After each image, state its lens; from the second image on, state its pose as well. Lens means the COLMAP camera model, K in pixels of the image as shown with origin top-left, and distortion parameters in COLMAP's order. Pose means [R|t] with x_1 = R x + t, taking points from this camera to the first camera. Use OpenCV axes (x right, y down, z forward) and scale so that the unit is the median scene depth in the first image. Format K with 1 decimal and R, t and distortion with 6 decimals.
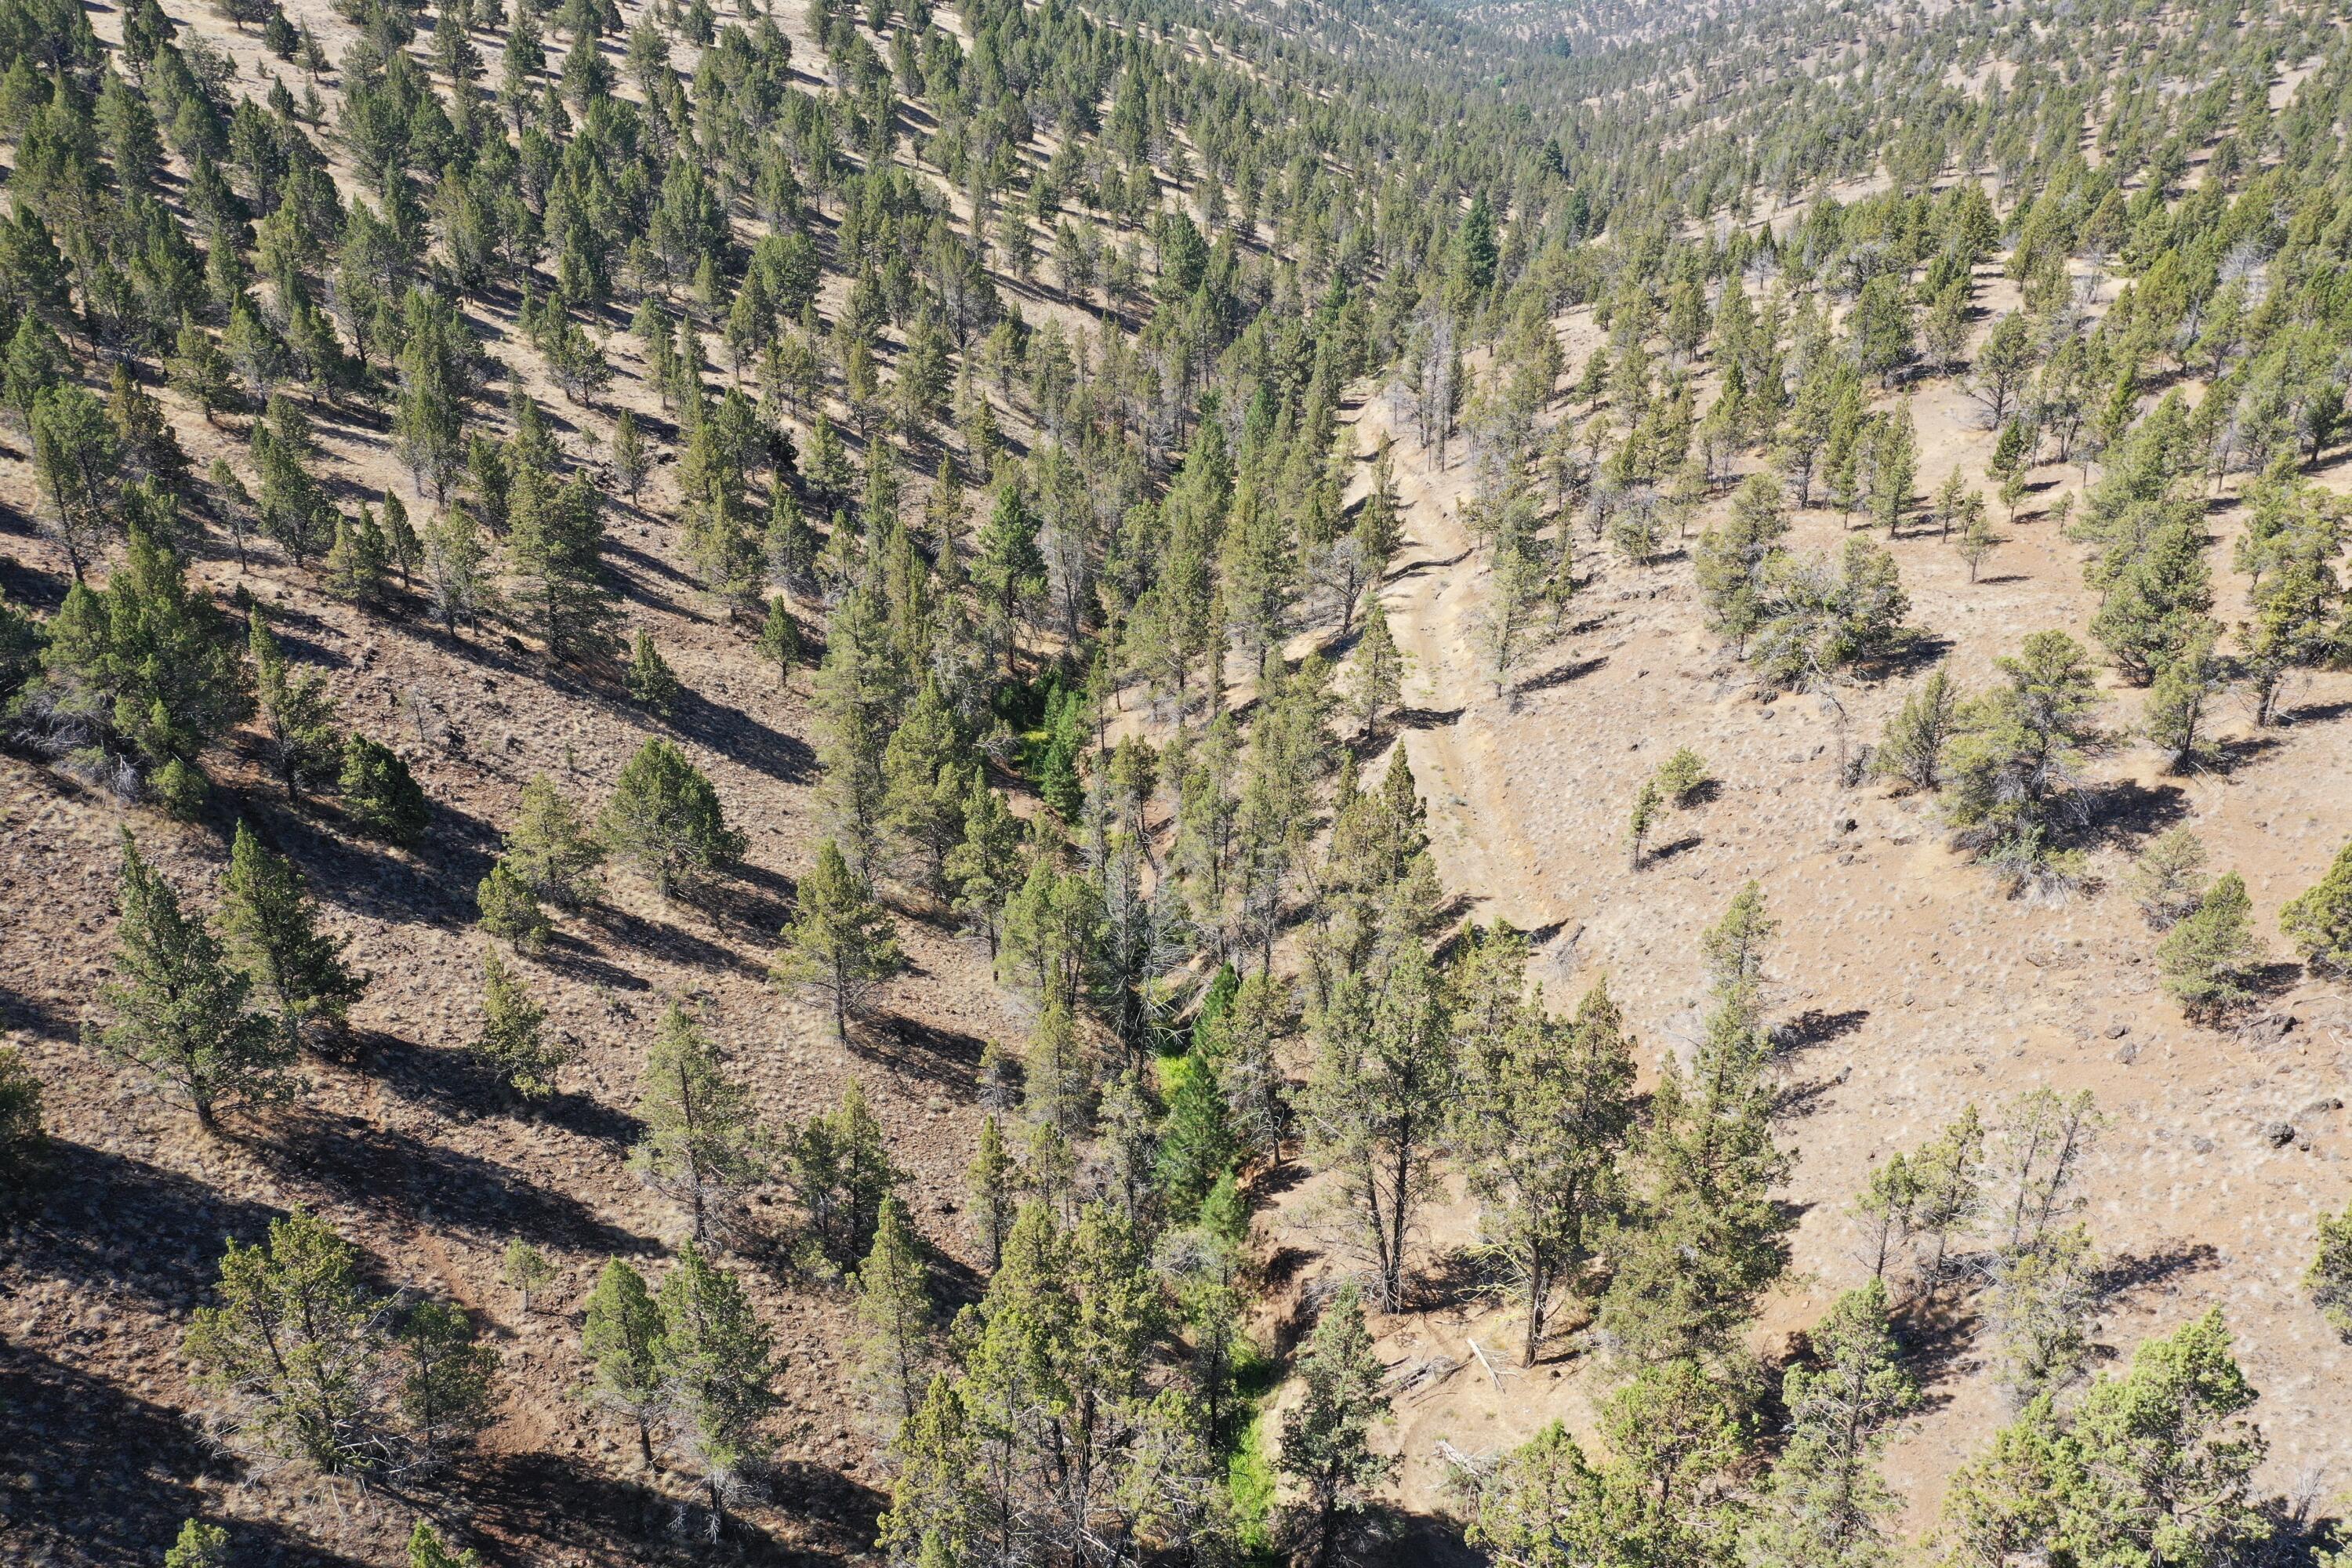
lens RADIAL K [[1857.8, 0, 1178.5], [0, 1857.8, 776.2], [0, 0, 1]] dist [0.002659, 0.001423]
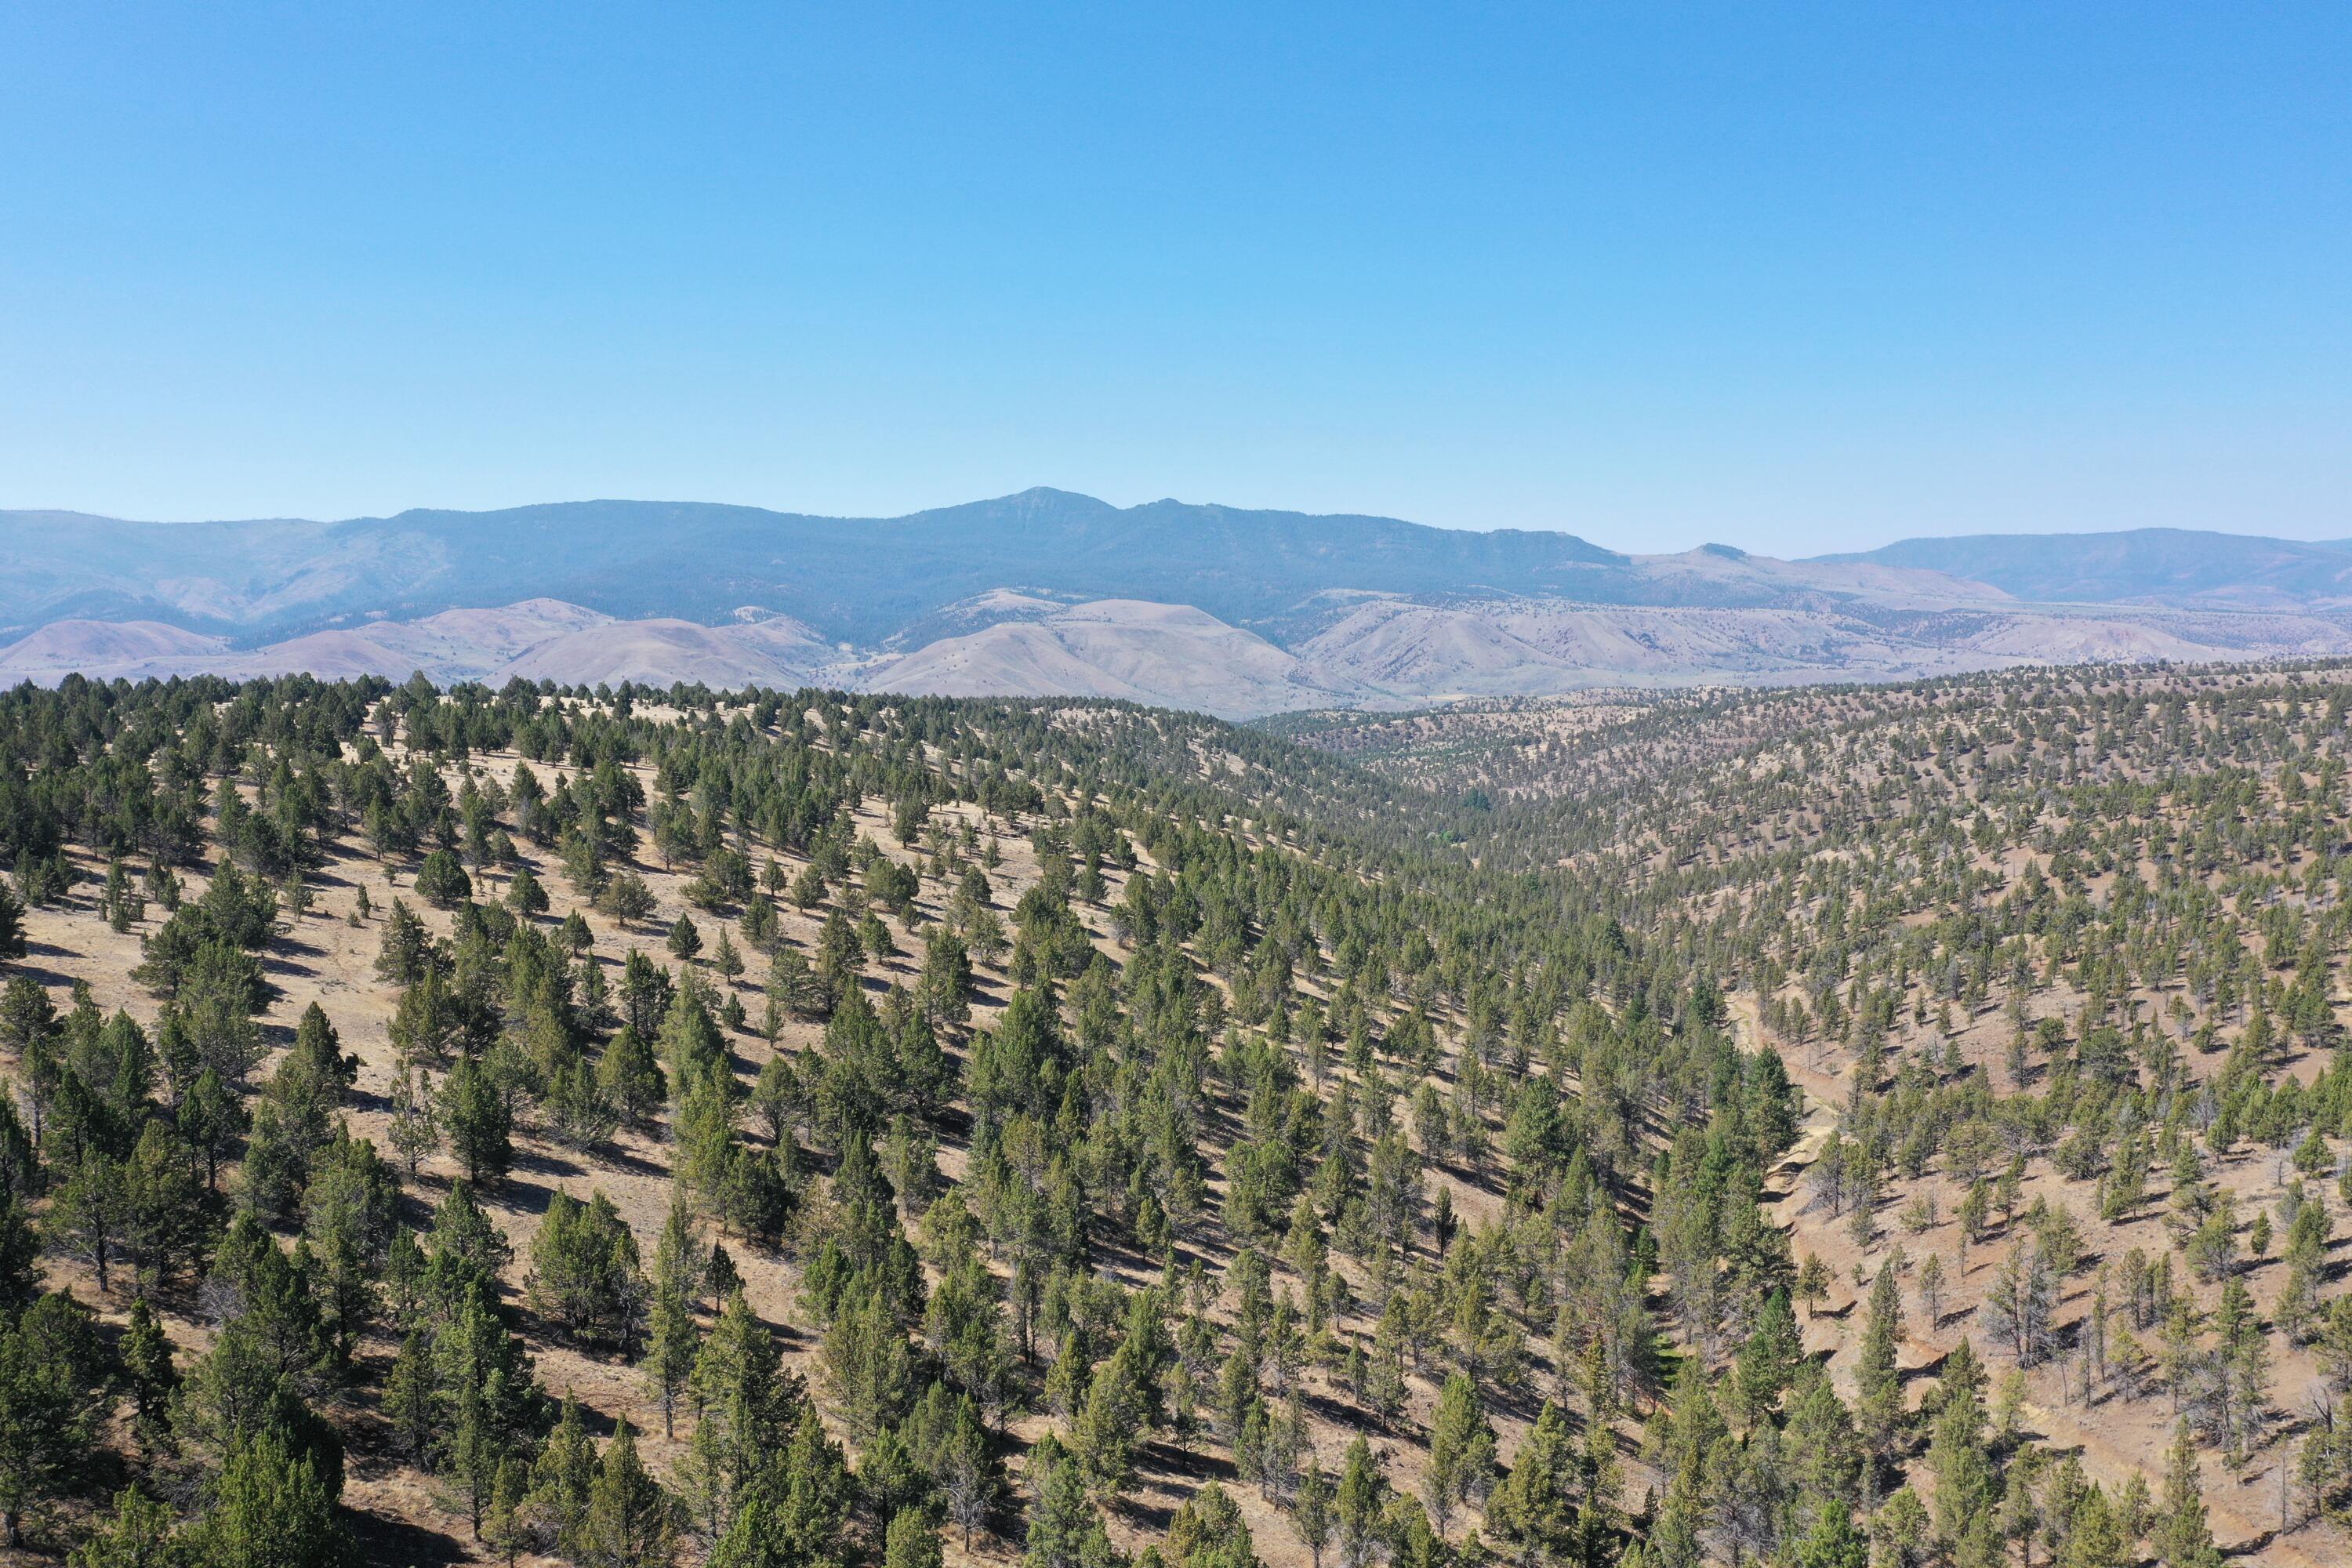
lens RADIAL K [[1857.8, 0, 1178.5], [0, 1857.8, 776.2], [0, 0, 1]] dist [0.002659, 0.001423]
pose [[0.996991, -0.013266, 0.076380, -0.699918], [0.040332, 0.930170, -0.364907, -0.240244], [-0.066205, 0.366890, 0.927906, 0.028204]]
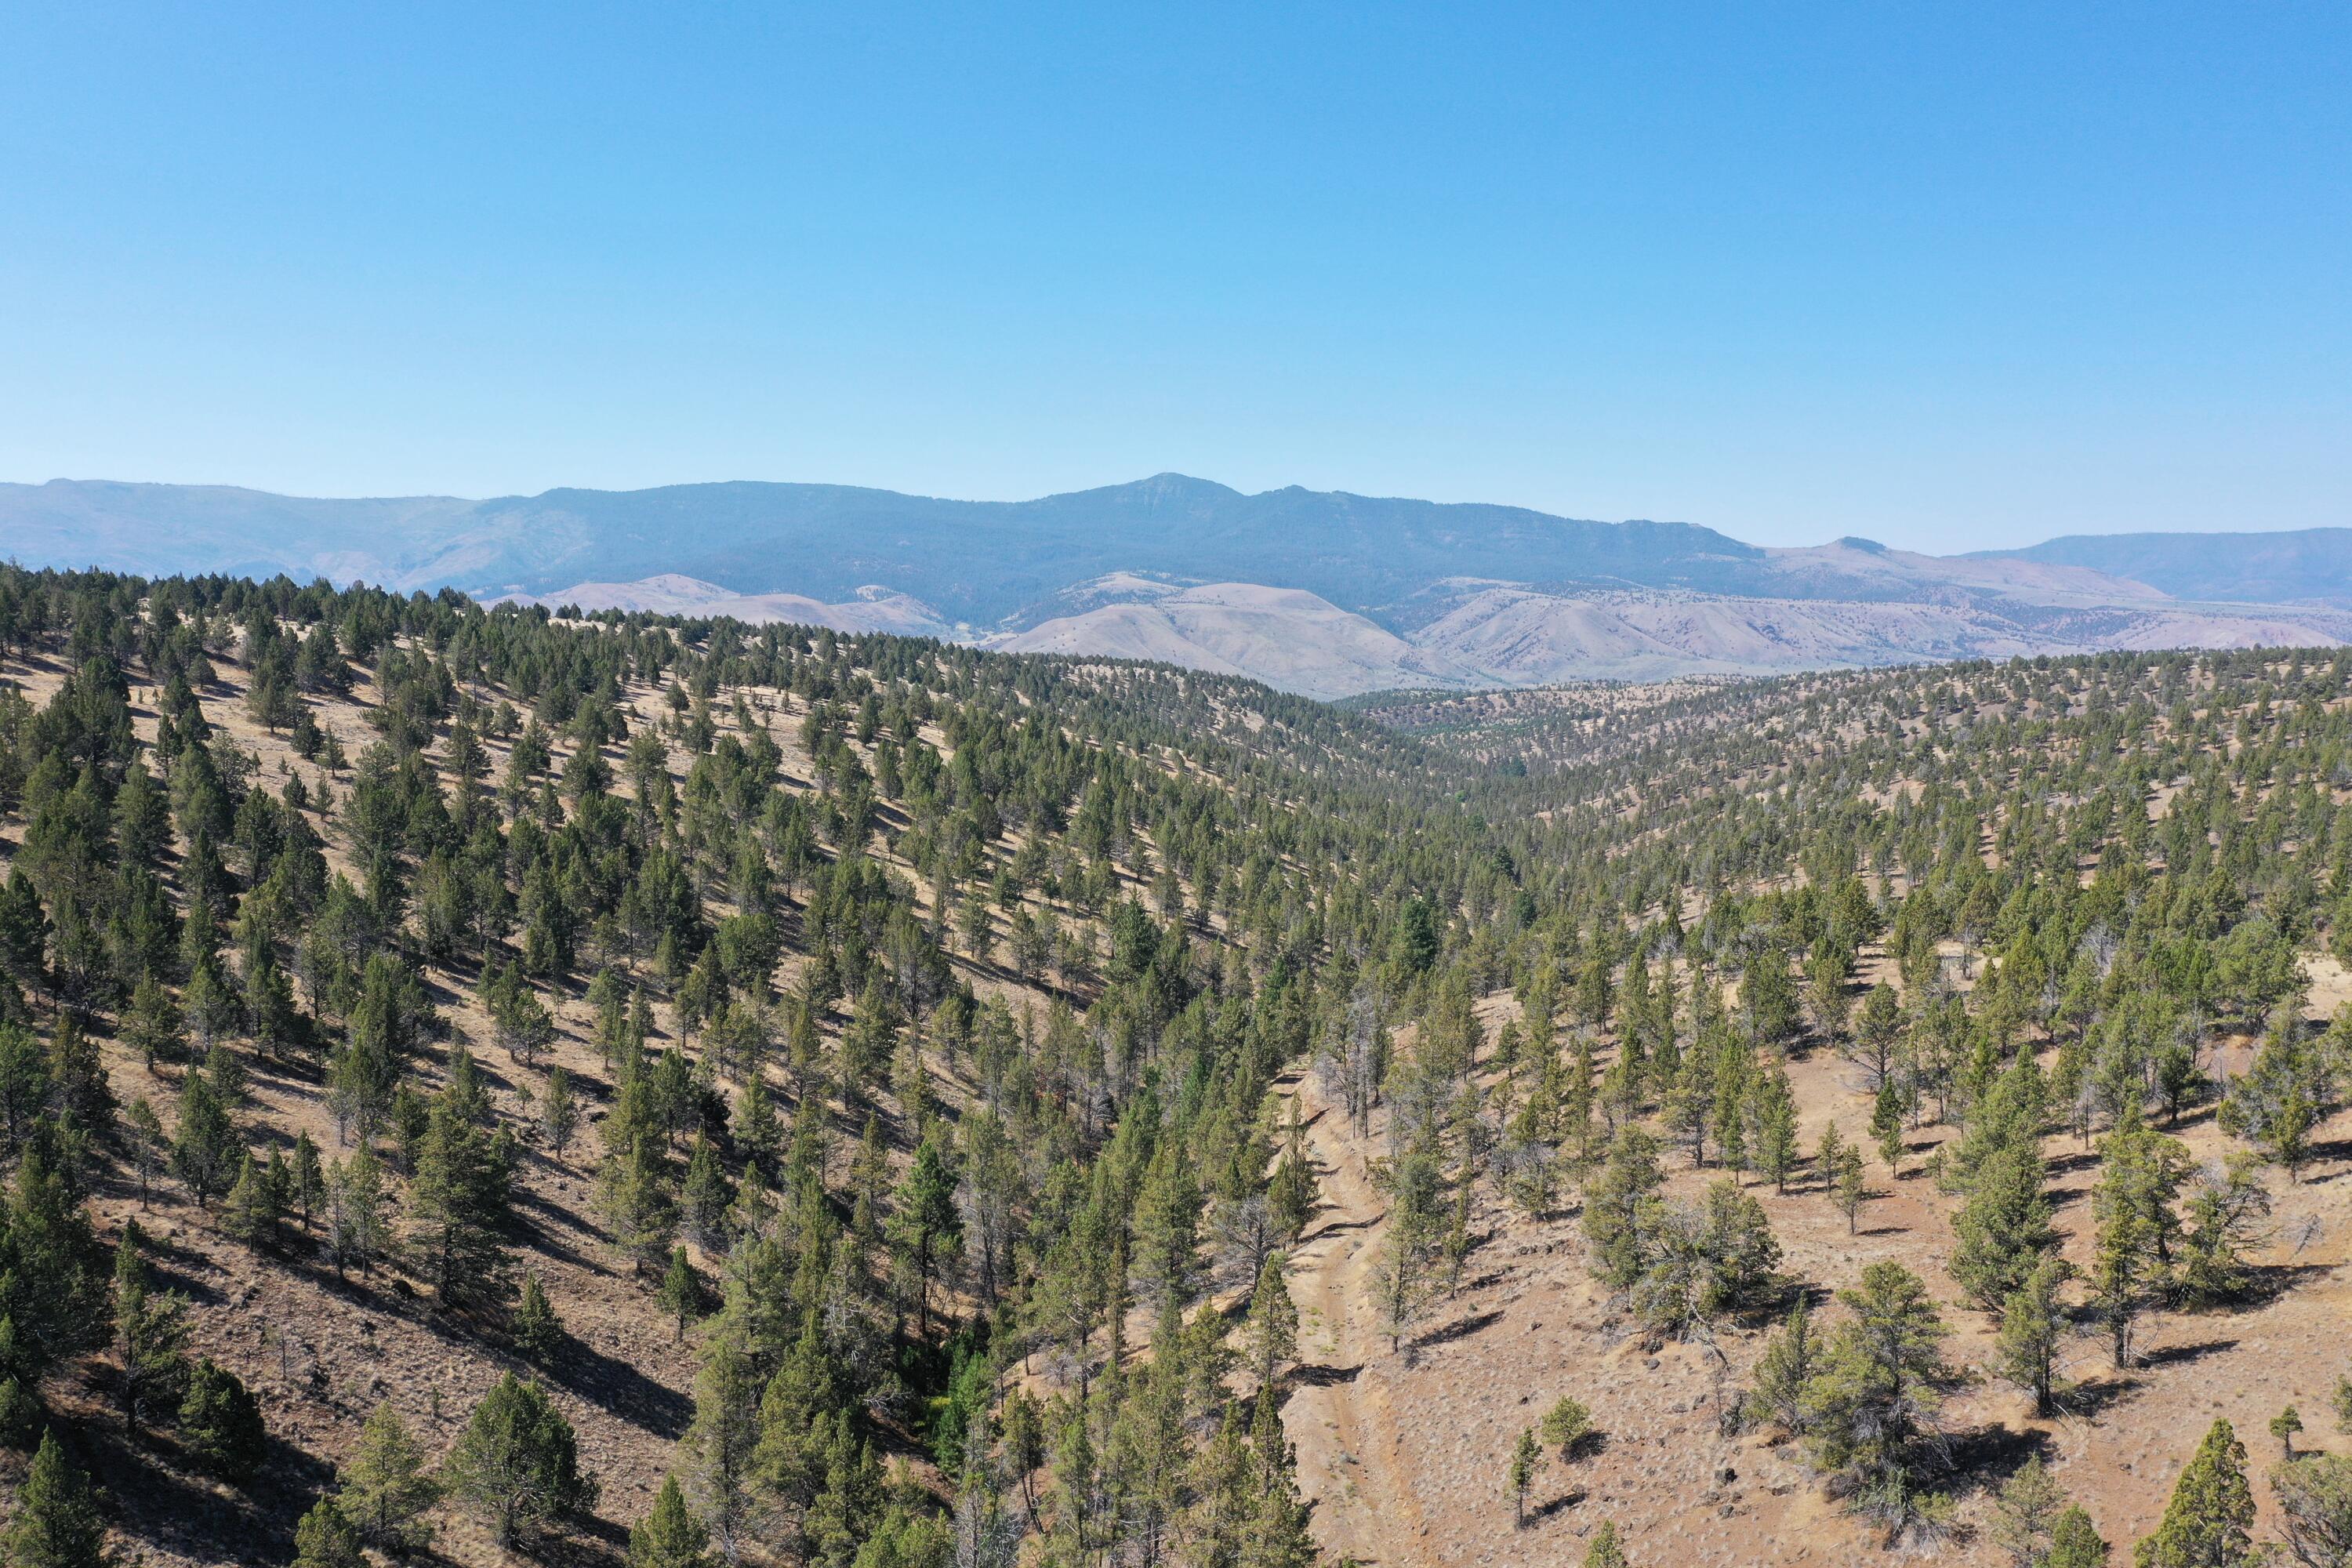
lens RADIAL K [[1857.8, 0, 1178.5], [0, 1857.8, 776.2], [0, 0, 1]] dist [0.002659, 0.001423]
pose [[0.999958, 0.007694, 0.004991, 0.057725], [-0.005372, 0.932496, -0.361139, 0.034406], [-0.007433, 0.361097, 0.932499, -0.037531]]
